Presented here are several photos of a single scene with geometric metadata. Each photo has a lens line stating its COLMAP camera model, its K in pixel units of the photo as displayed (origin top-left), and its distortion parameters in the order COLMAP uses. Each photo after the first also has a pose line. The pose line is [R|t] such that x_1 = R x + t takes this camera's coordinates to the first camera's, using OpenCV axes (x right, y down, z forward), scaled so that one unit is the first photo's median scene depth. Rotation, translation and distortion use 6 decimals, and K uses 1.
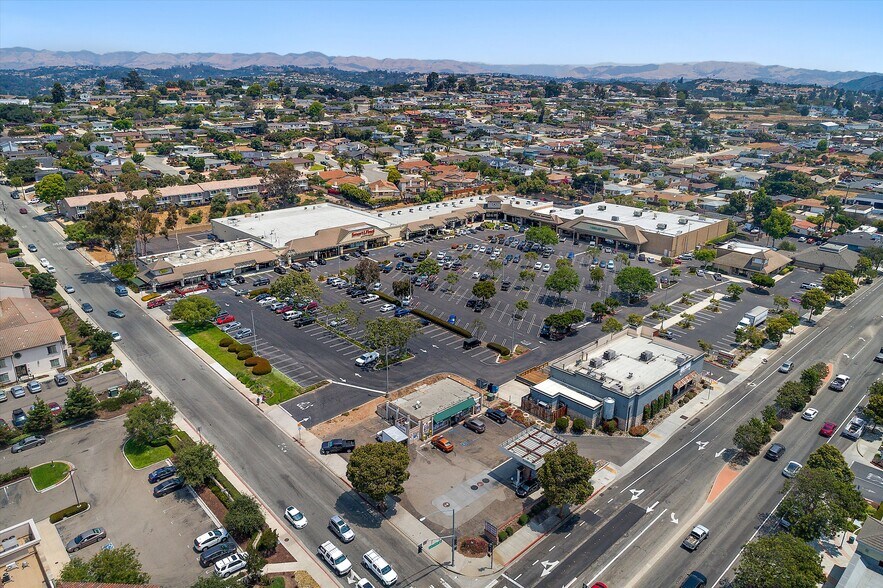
lens RADIAL K [[578.8, 0, 441.5], [0, 578.8, 294.0], [0, 0, 1]] dist [-0.000376, -0.000046]
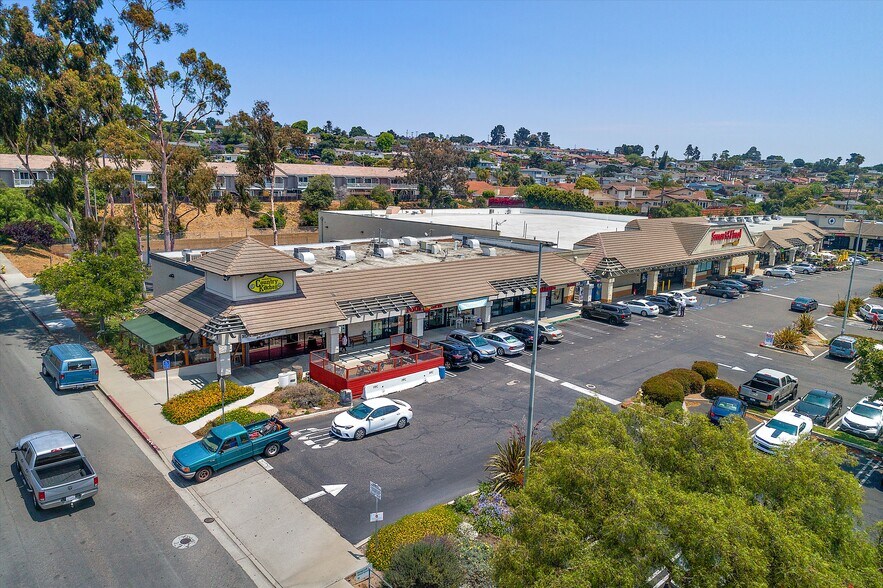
lens RADIAL K [[578.8, 0, 441.5], [0, 578.8, 294.0], [0, 0, 1]] dist [-0.000376, -0.000046]
pose [[0.999744, 0.022477, 0.002726, -0.412678], [-0.021802, 0.988158, -0.151882, -0.002512], [-0.006108, 0.151784, 0.988395, 0.775490]]
